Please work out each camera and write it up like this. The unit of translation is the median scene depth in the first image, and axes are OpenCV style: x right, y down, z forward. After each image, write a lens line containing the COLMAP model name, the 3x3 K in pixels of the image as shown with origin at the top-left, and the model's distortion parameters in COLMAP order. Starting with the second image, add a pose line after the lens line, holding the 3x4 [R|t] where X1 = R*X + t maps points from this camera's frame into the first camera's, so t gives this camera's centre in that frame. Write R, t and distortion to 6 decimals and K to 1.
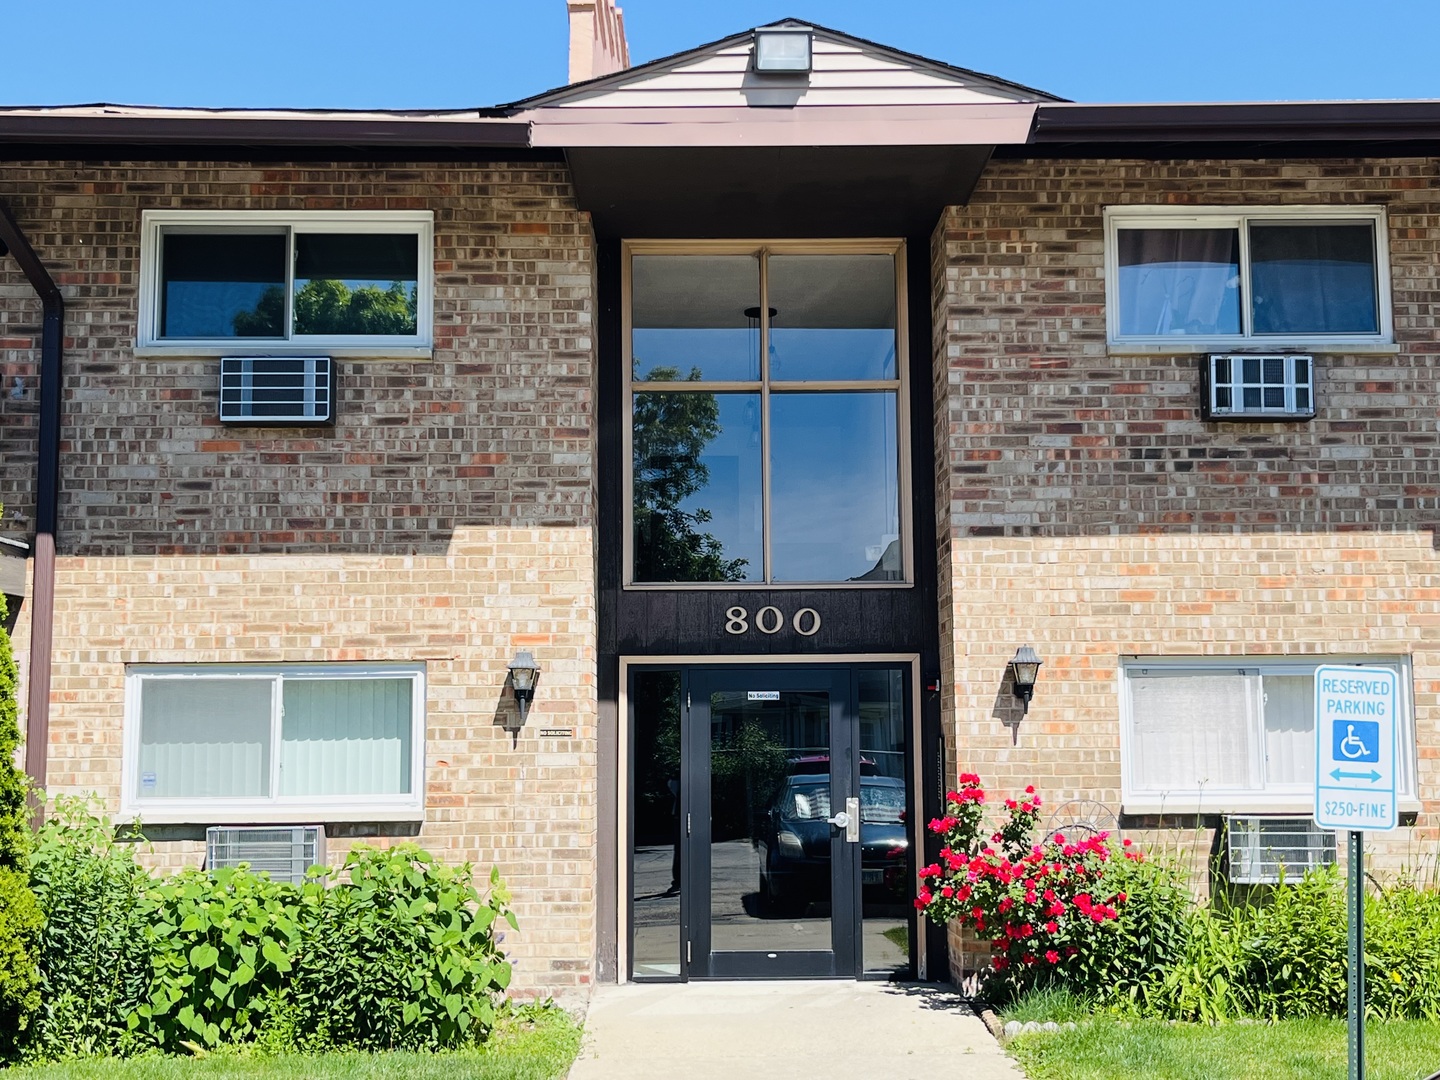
lens RADIAL K [[1747.9, 0, 719.7], [0, 1747.9, 541.2], [0, 0, 1]] dist [0.064670, 0.000000]
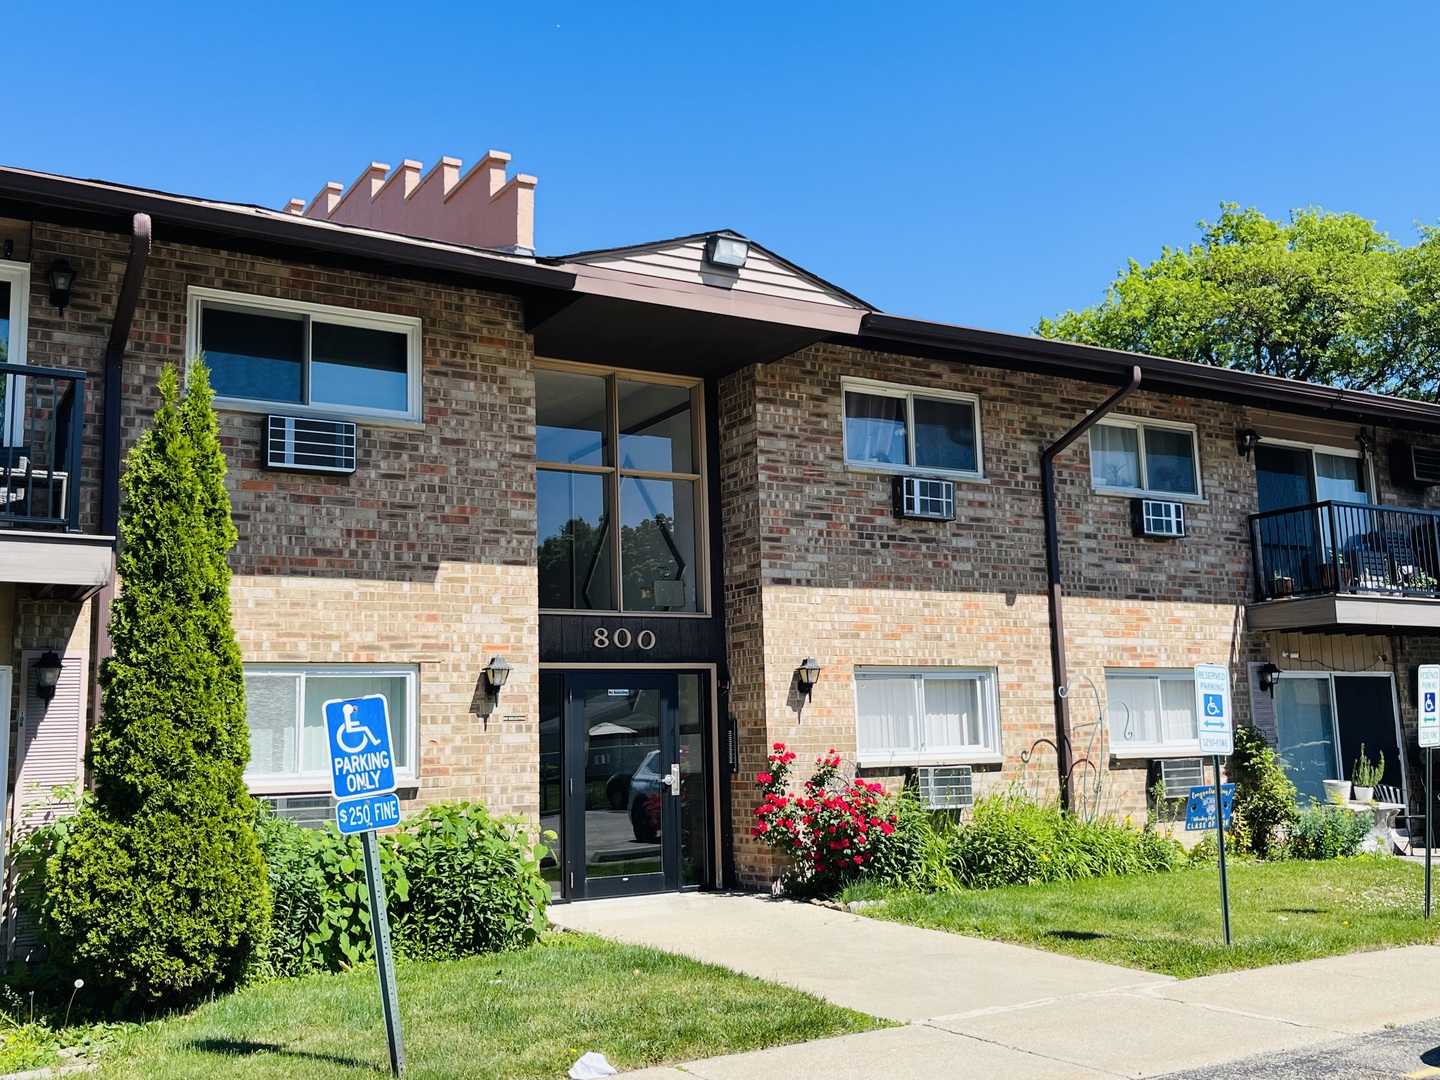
lens RADIAL K [[1379.0, 0, 719.4], [0, 1379.0, 533.9], [0, 0, 1]] dist [0.068828, 0.000000]
pose [[0.867651, 0.059494, 0.493602, -0.479583], [-0.037180, 0.997799, -0.054911, 0.020559], [-0.495782, 0.029291, 0.867953, -0.001036]]
